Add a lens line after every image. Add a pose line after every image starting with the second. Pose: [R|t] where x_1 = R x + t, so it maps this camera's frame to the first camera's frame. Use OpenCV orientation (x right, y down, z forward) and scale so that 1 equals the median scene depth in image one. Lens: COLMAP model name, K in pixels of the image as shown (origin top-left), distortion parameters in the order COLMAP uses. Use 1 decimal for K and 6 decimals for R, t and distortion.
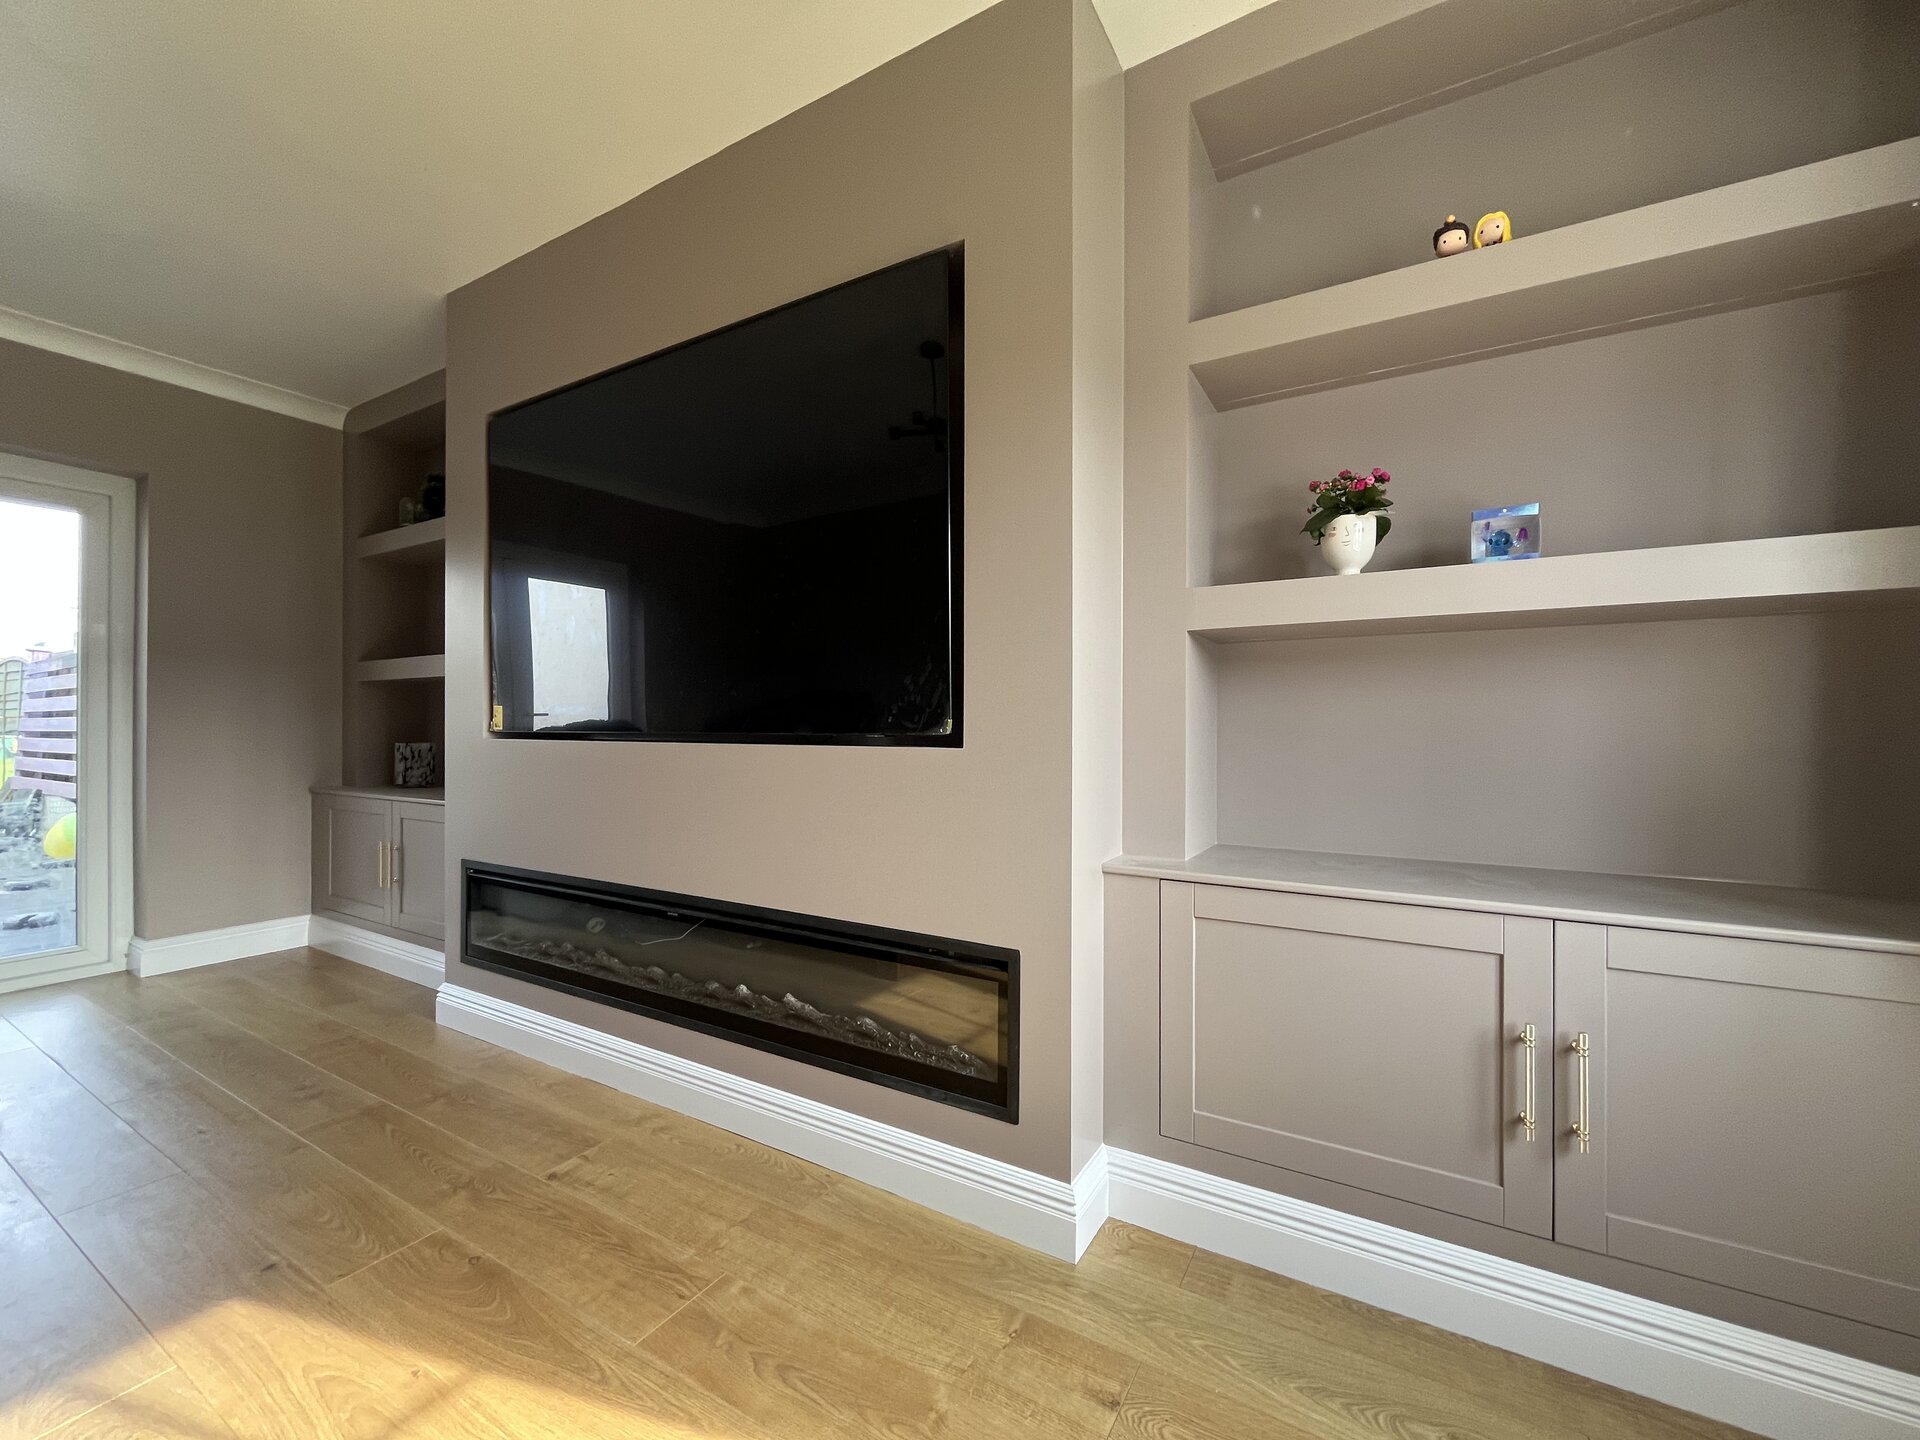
lens RADIAL K [[782.3, 0, 958.8], [0, 782.3, 725.3], [0, 0, 1]] dist [-0.005307, 0.000615]
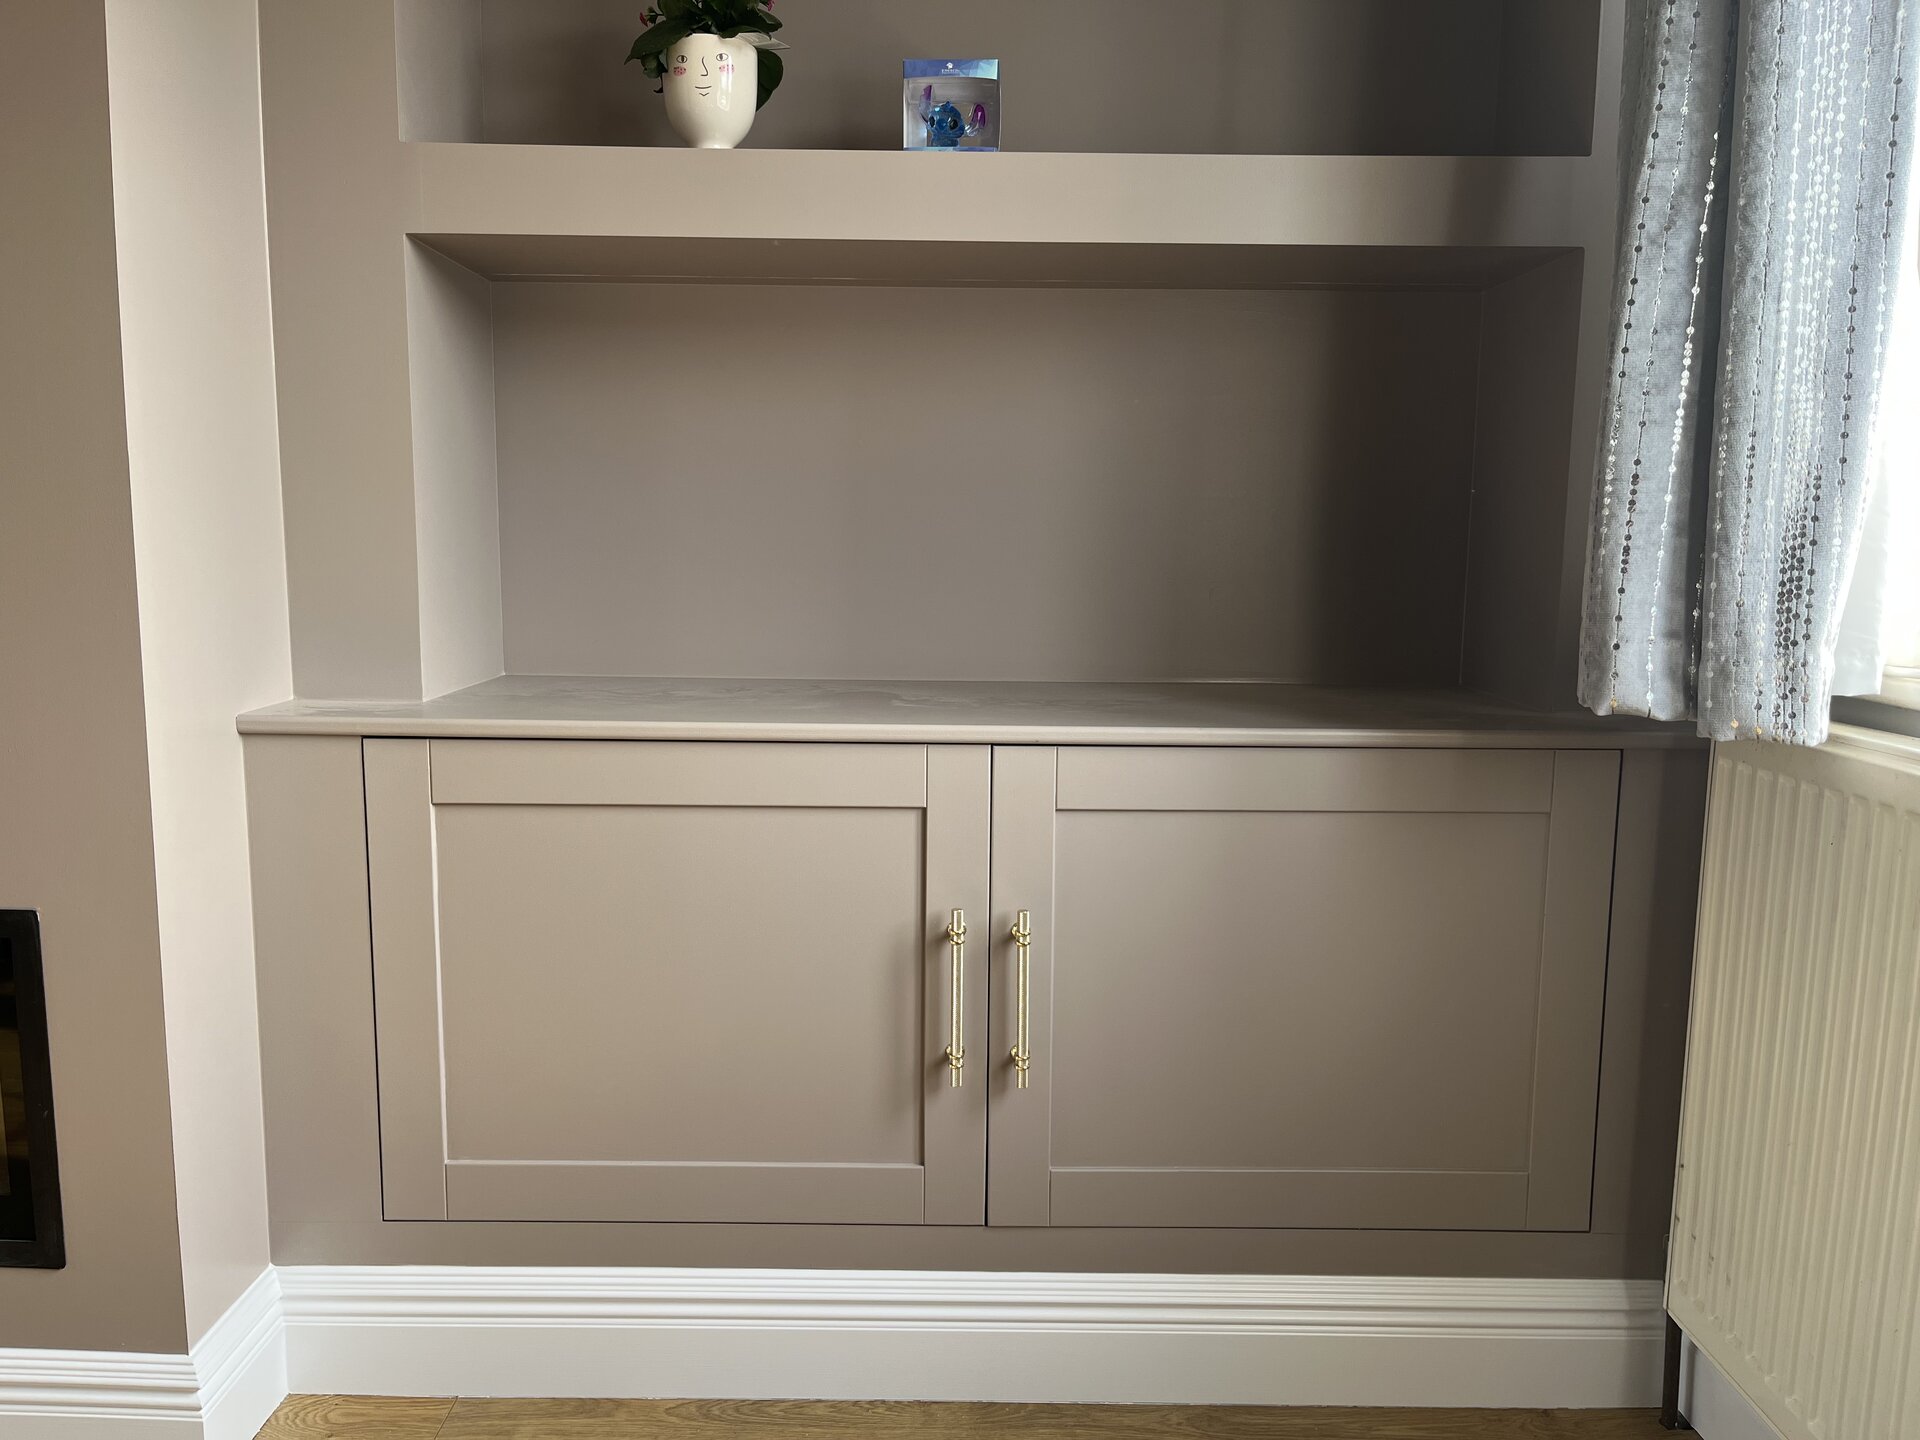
lens RADIAL K [[1452.8, 0, 947.5], [0, 1452.8, 724.1], [0, 0, 1]] dist [0.062043, -0.096385]
pose [[0.859719, -0.063126, 0.506852, 0.104291], [-0.009899, 0.990088, 0.140102, 0.052661], [-0.510672, -0.125466, 0.850572, 0.011042]]
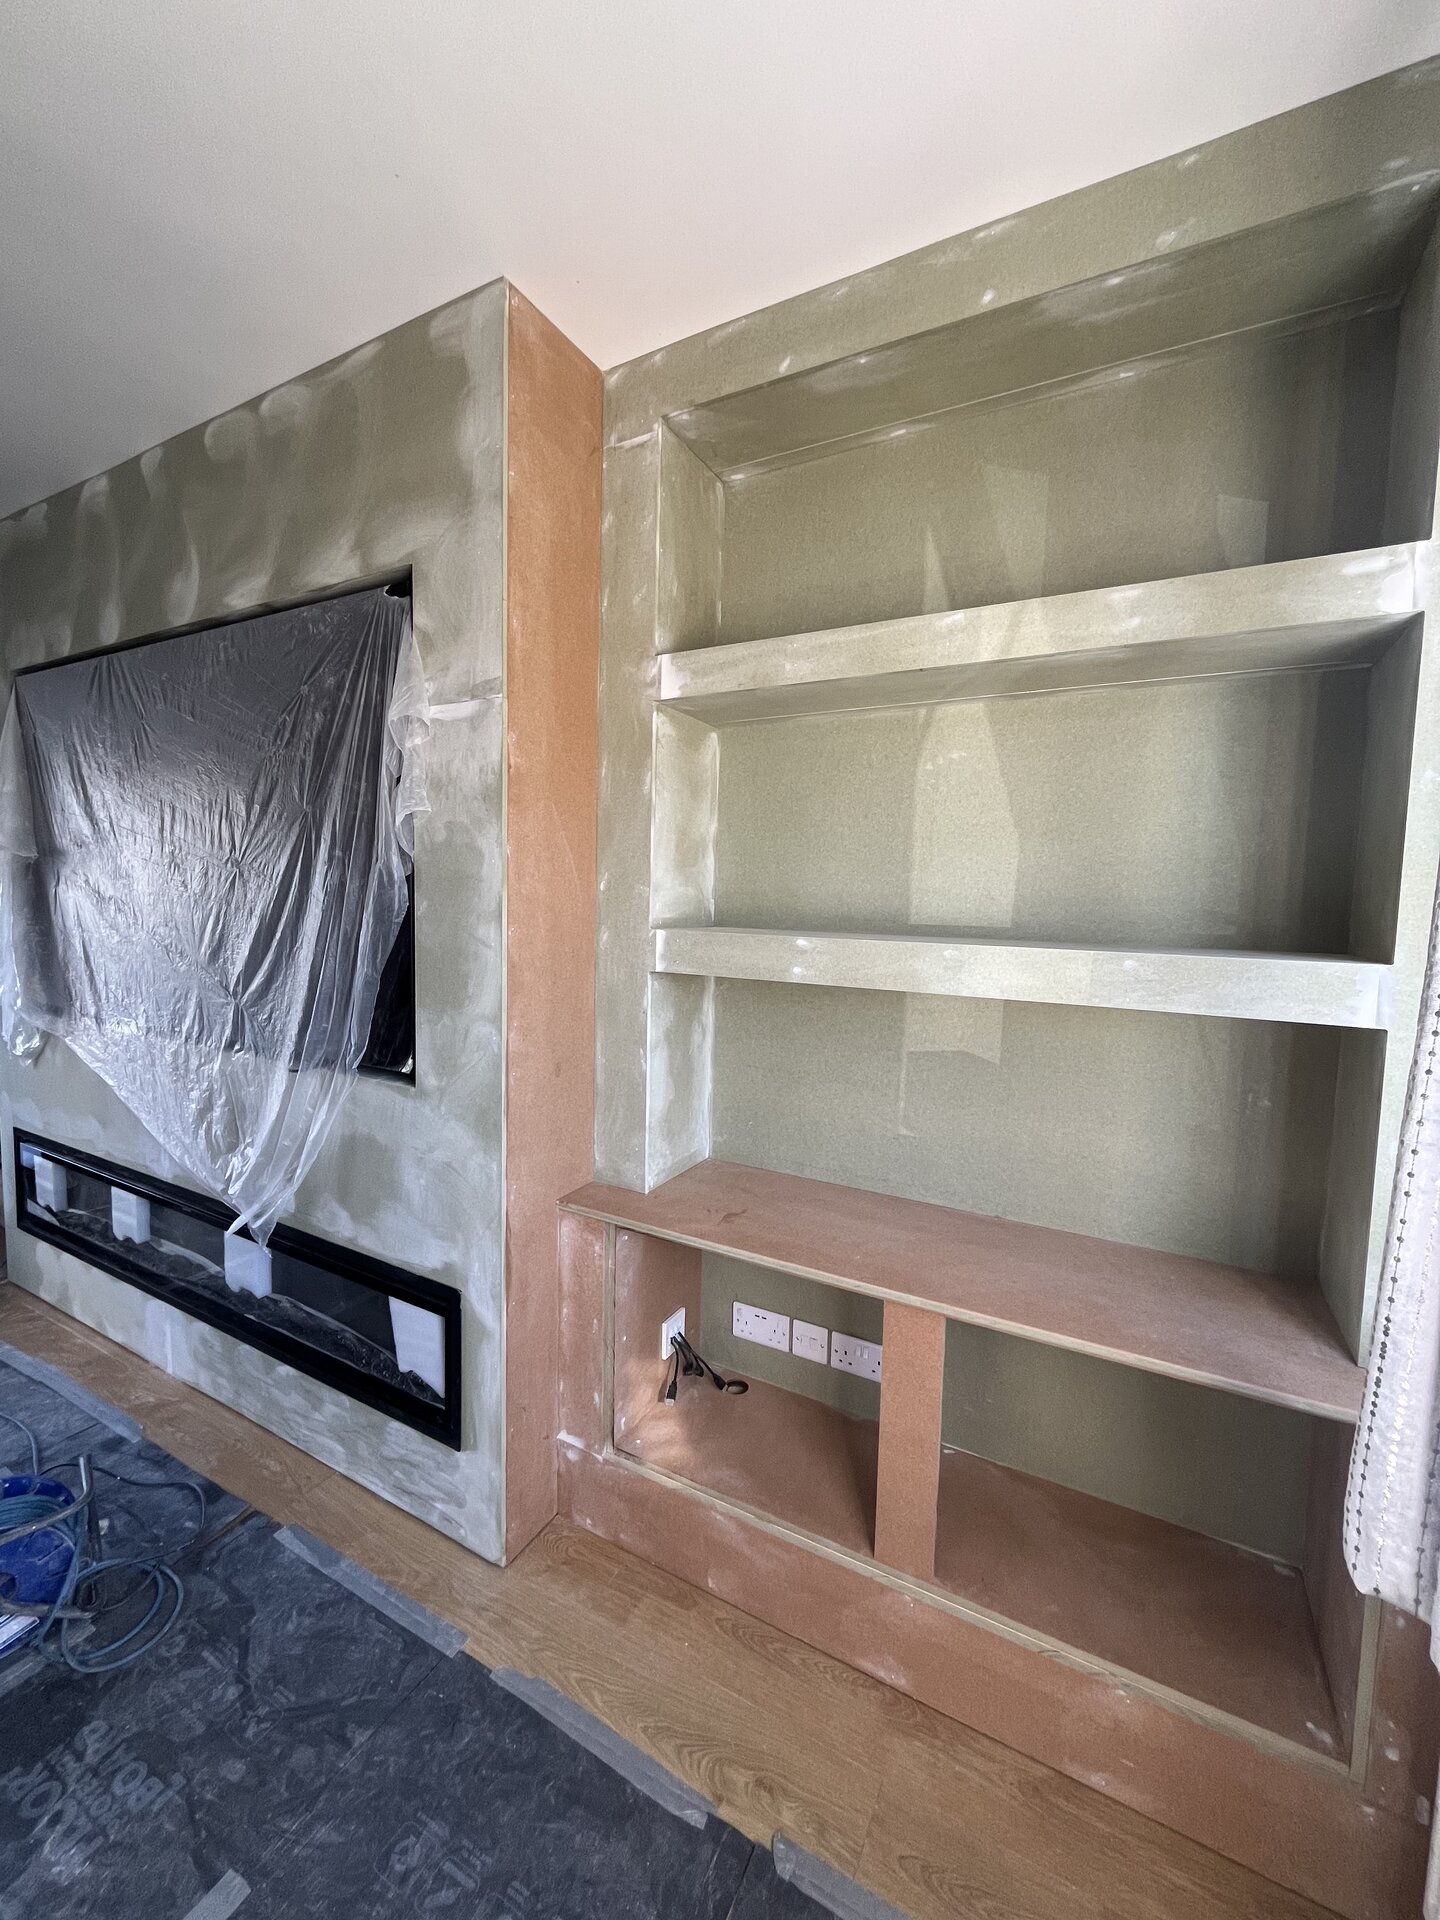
lens RADIAL K [[782.3, 0, 709.8], [0, 782.3, 963.9], [0, 0, 1]] dist [-0.005307, 0.000615]
pose [[0.999343, 0.015421, 0.032812, 0.355881], [-0.018107, 0.996367, 0.083222, -0.228564], [-0.031410, -0.083761, 0.995991, 0.002372]]
